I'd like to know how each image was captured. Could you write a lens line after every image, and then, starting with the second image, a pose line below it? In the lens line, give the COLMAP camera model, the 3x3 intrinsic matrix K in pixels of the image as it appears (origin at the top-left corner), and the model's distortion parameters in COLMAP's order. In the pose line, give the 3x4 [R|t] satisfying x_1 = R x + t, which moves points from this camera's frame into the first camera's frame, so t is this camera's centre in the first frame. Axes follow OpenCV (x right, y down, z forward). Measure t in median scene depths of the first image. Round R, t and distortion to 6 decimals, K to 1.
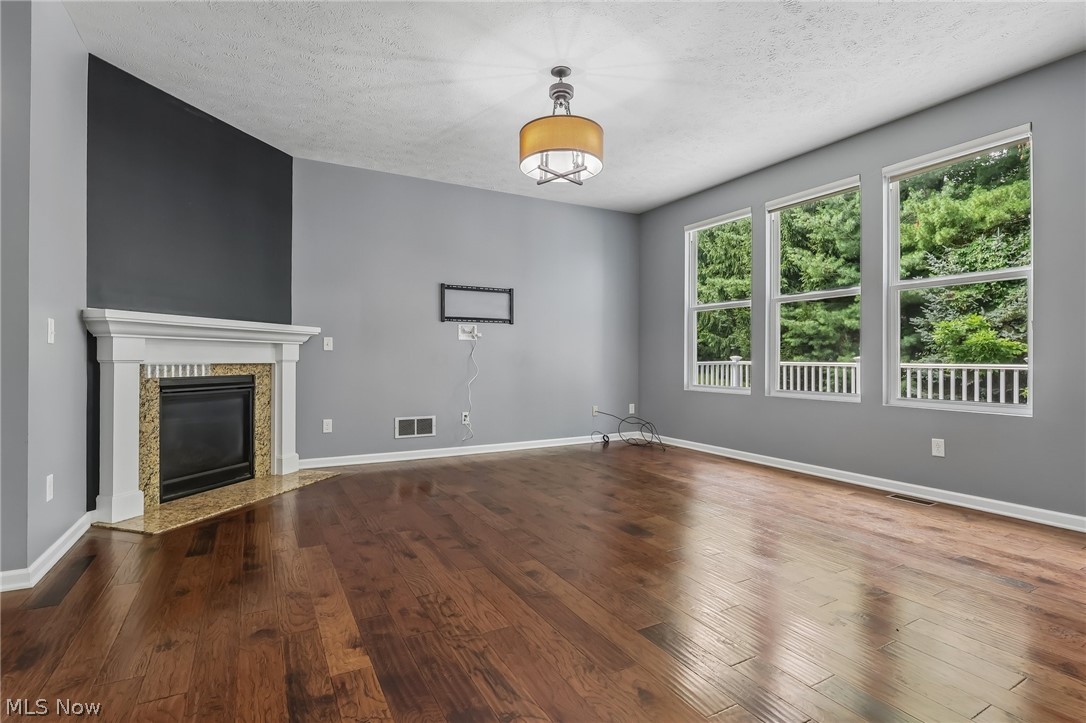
lens RADIAL K [[518.6, 0, 539.8], [0, 518.6, 358.9], [0, 0, 1]] dist [-0.015444, -0.000001]
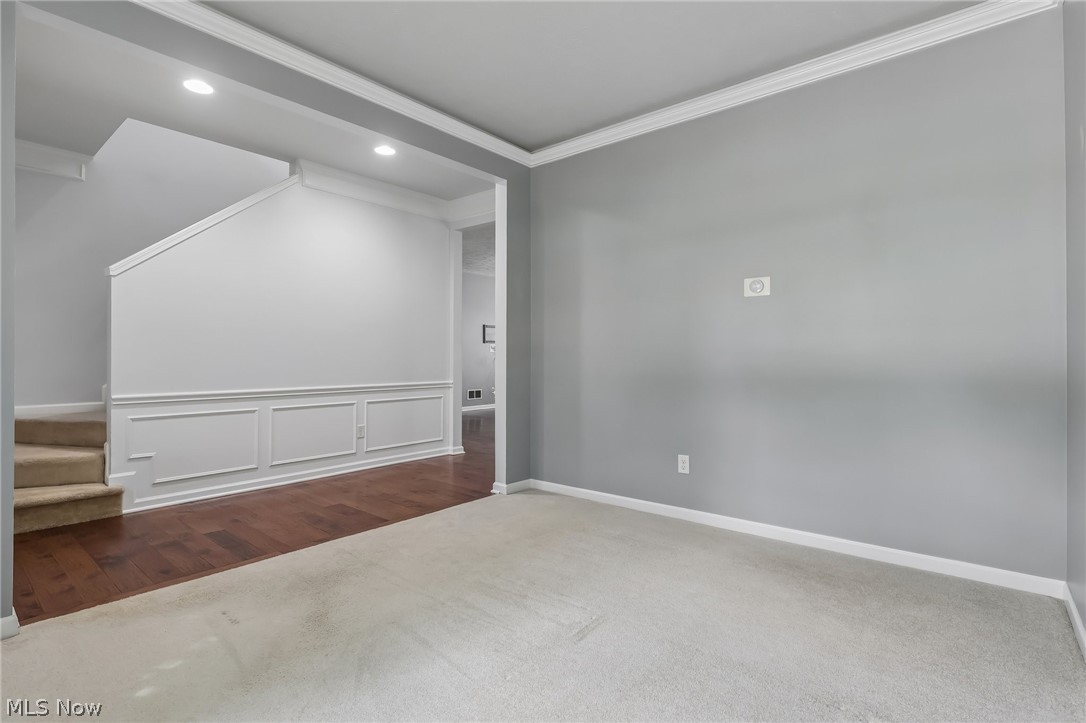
lens RADIAL K [[518.6, 0, 539.8], [0, 518.6, 358.9], [0, 0, 1]] dist [-0.015444, -0.000001]
pose [[0.934198, -0.004914, 0.356721, -0.836849], [0.002981, 0.999978, 0.005968, -0.024967], [-0.356742, -0.004512, 0.934192, -1.164949]]
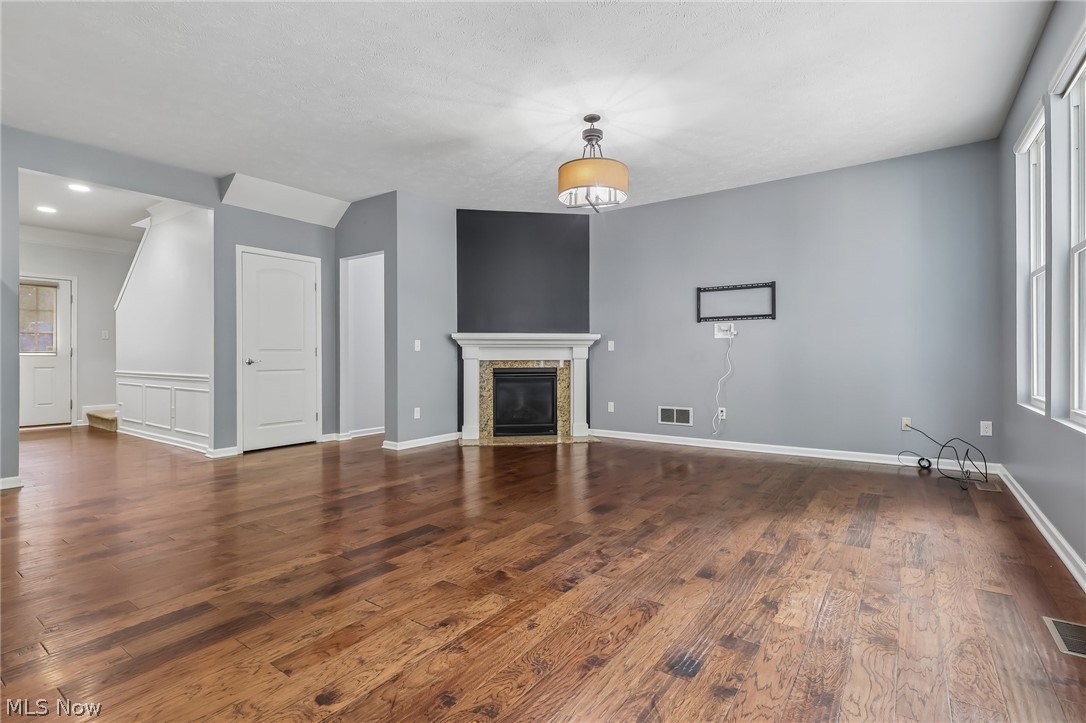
lens RADIAL K [[530.6, 0, 543.0], [0, 530.6, 361.5], [0, 0, 1]] dist [-0.016771, -0.000019]
pose [[0.431707, 0.005667, -0.901996, 0.793514], [0.005373, 0.999946, 0.008854, -0.001573], [0.901998, -0.008669, 0.431653, 0.259966]]
